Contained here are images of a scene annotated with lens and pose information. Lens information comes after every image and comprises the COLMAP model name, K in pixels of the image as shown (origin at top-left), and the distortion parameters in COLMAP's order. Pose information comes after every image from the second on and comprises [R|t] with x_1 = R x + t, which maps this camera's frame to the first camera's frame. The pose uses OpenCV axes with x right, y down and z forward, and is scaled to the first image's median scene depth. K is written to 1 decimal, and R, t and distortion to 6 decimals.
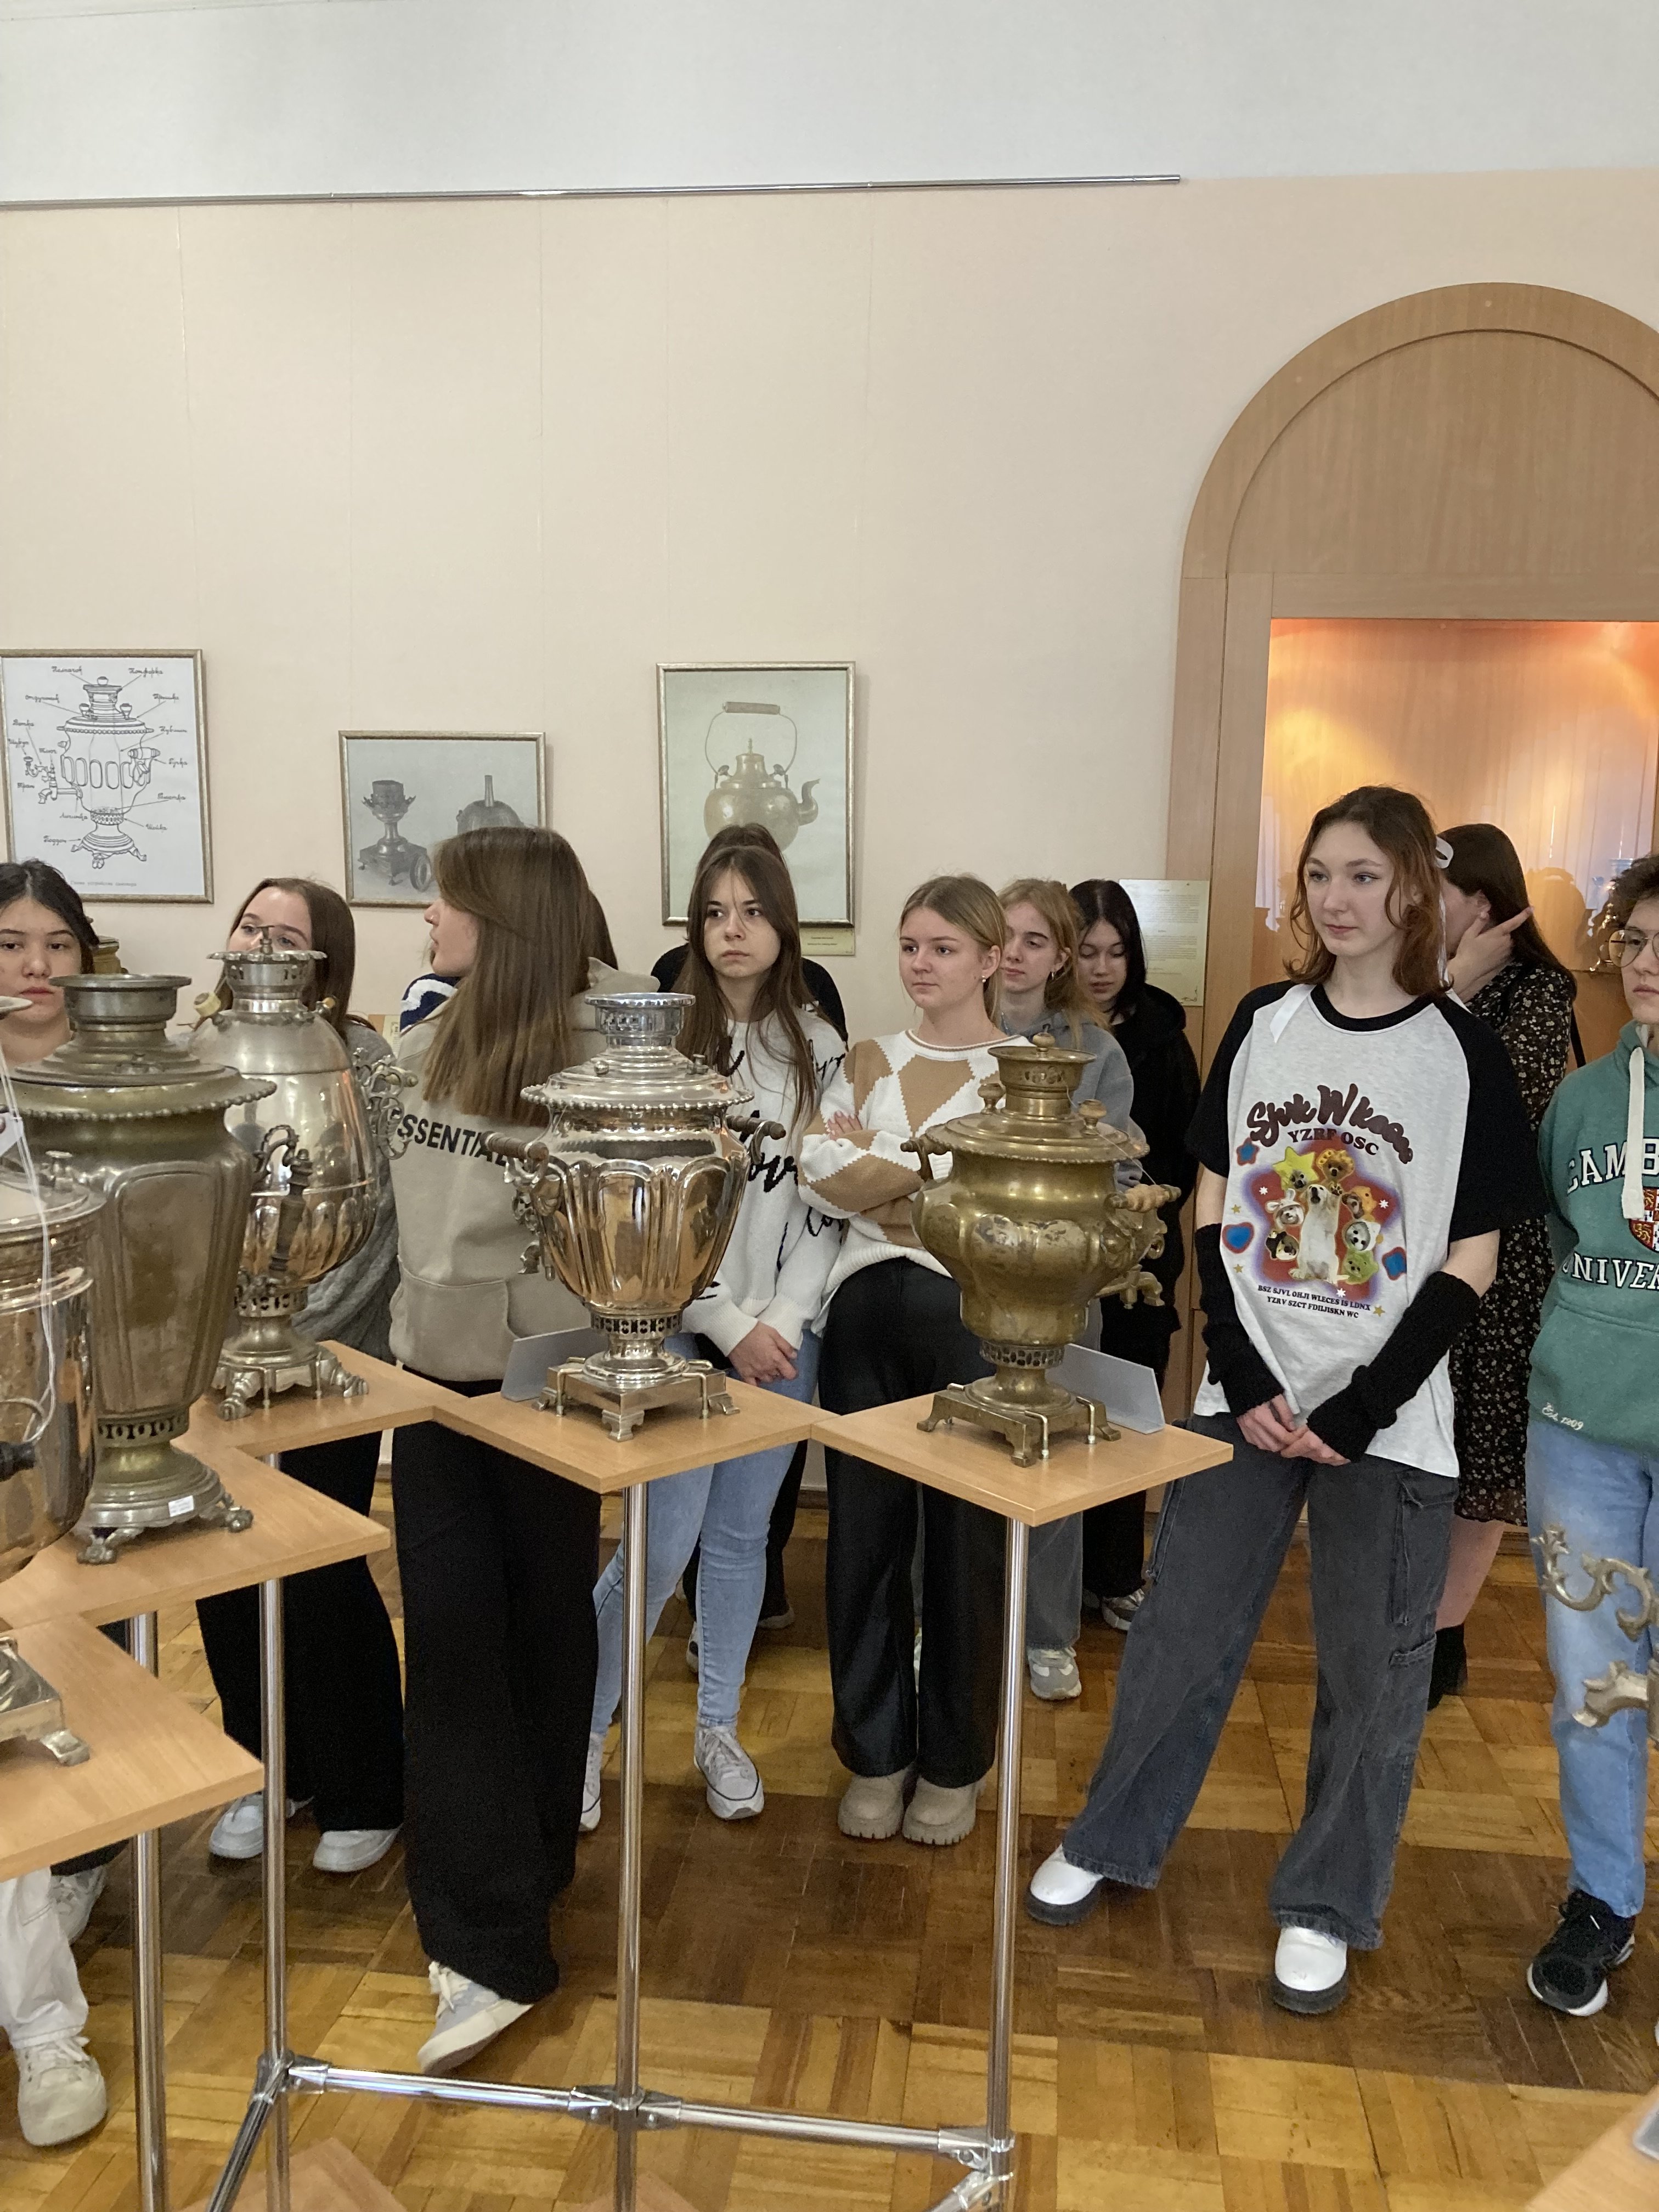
lens RADIAL K [[1716.0, 0, 826.9], [0, 1716.0, 1078.8], [0, 0, 1]] dist [0.002123, -0.022066]
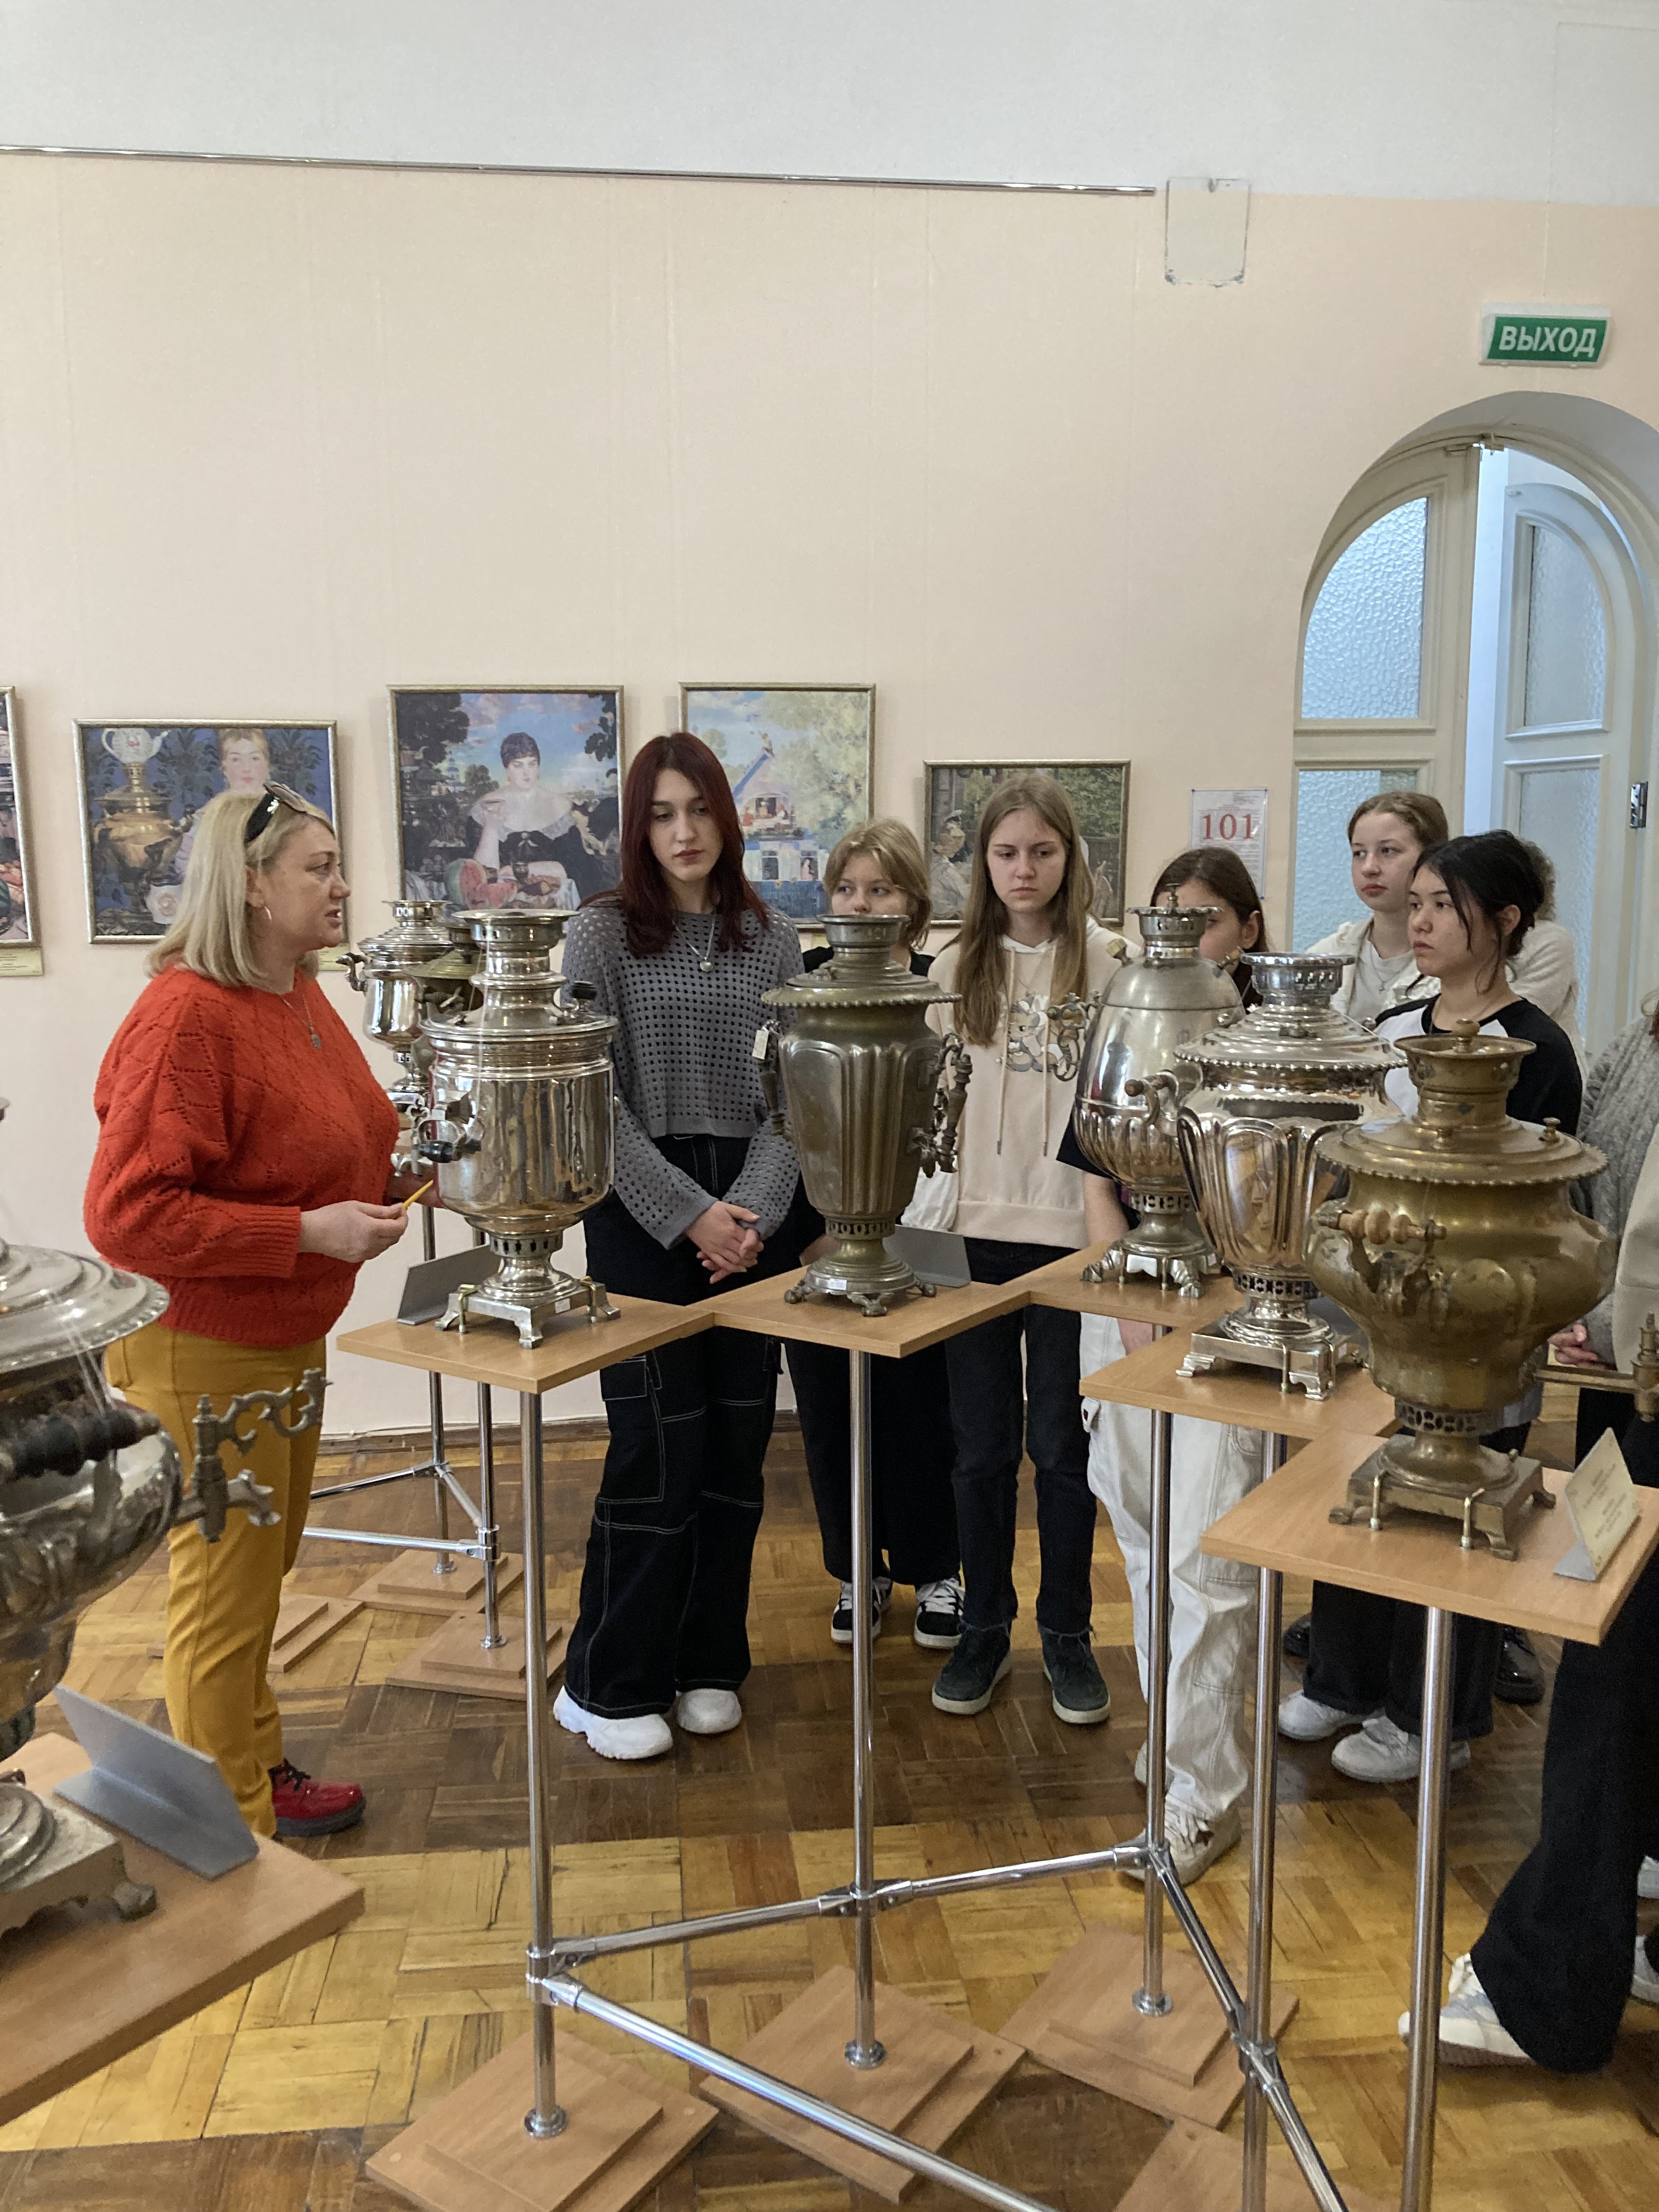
lens RADIAL K [[1716.0, 0, 826.9], [0, 1716.0, 1078.8], [0, 0, 1]] dist [0.002123, -0.022066]
pose [[0.208067, 0.109211, -0.971999, 0.552477], [-0.103093, 0.990660, 0.089240, -0.026659], [0.972666, 0.081638, 0.217382, 0.359621]]
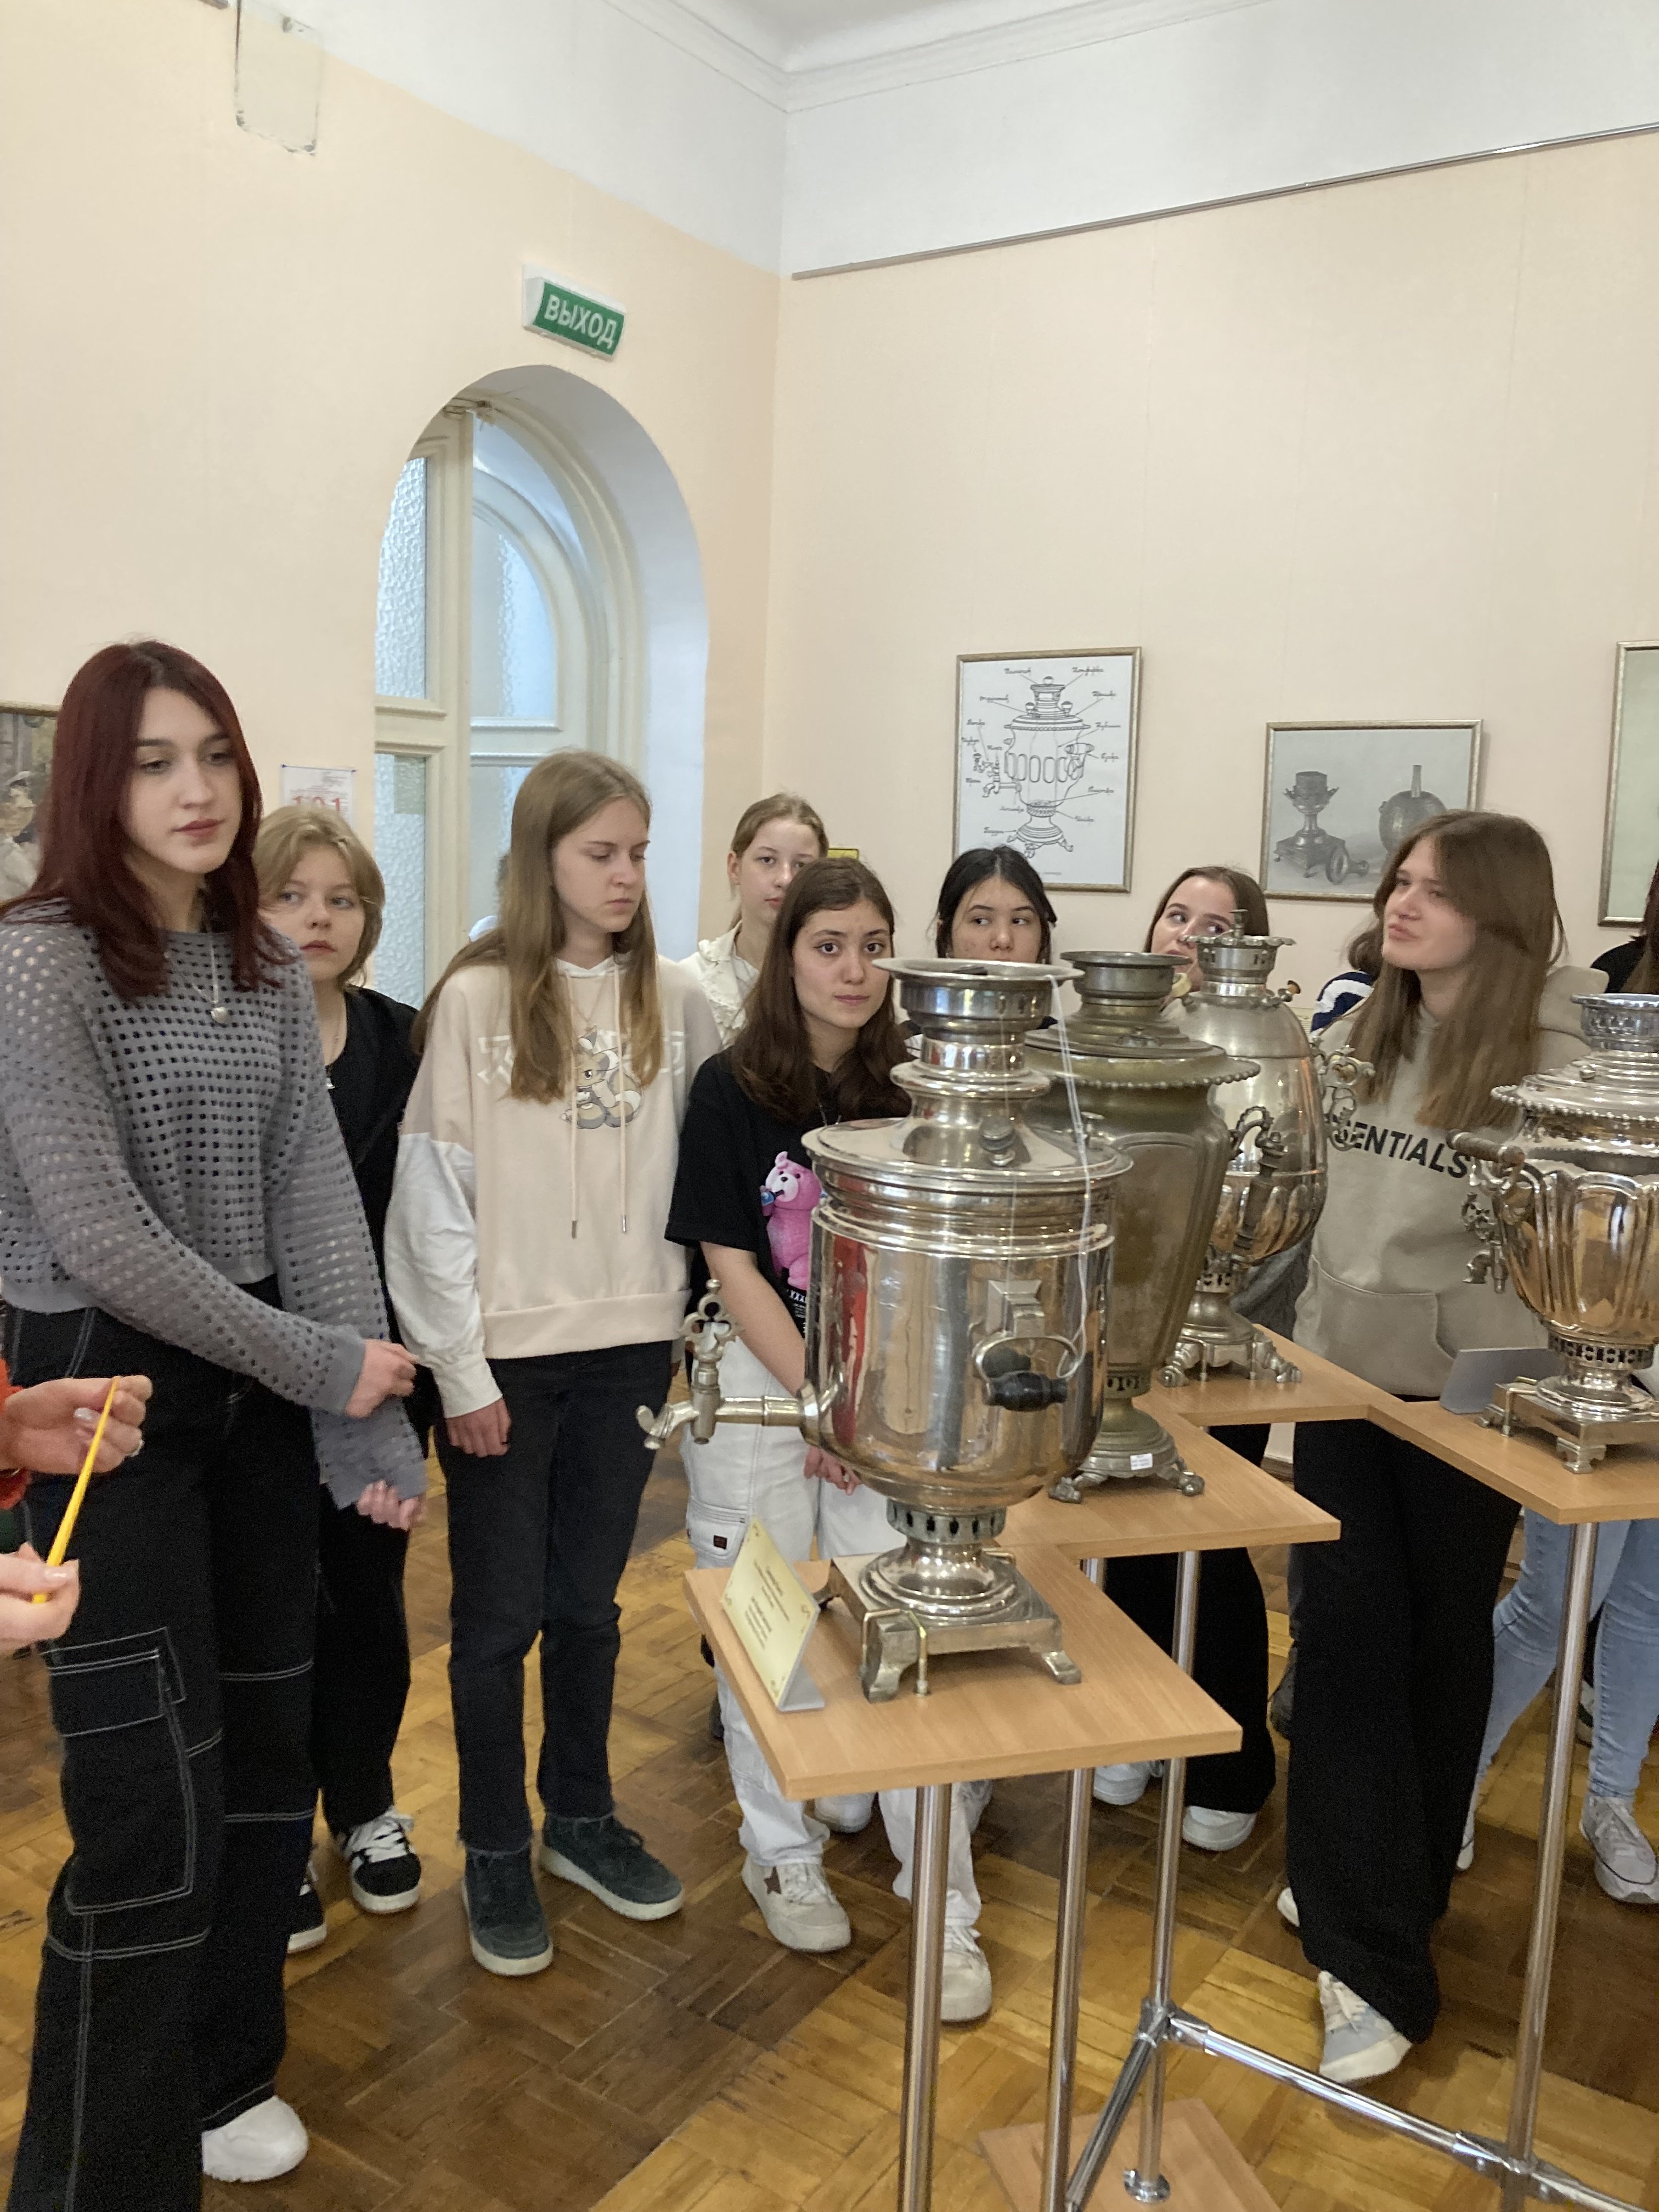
lens RADIAL K [[1712.0, 0, 829.5], [0, 1712.0, 1106.0], [0, 0, 1]] dist [0.014140, -0.041082]
pose [[0.884075, 0.077520, -0.460870, -0.044127], [-0.069454, 0.996990, 0.034464, 0.005555], [0.462154, 0.001540, 0.886798, -0.008388]]
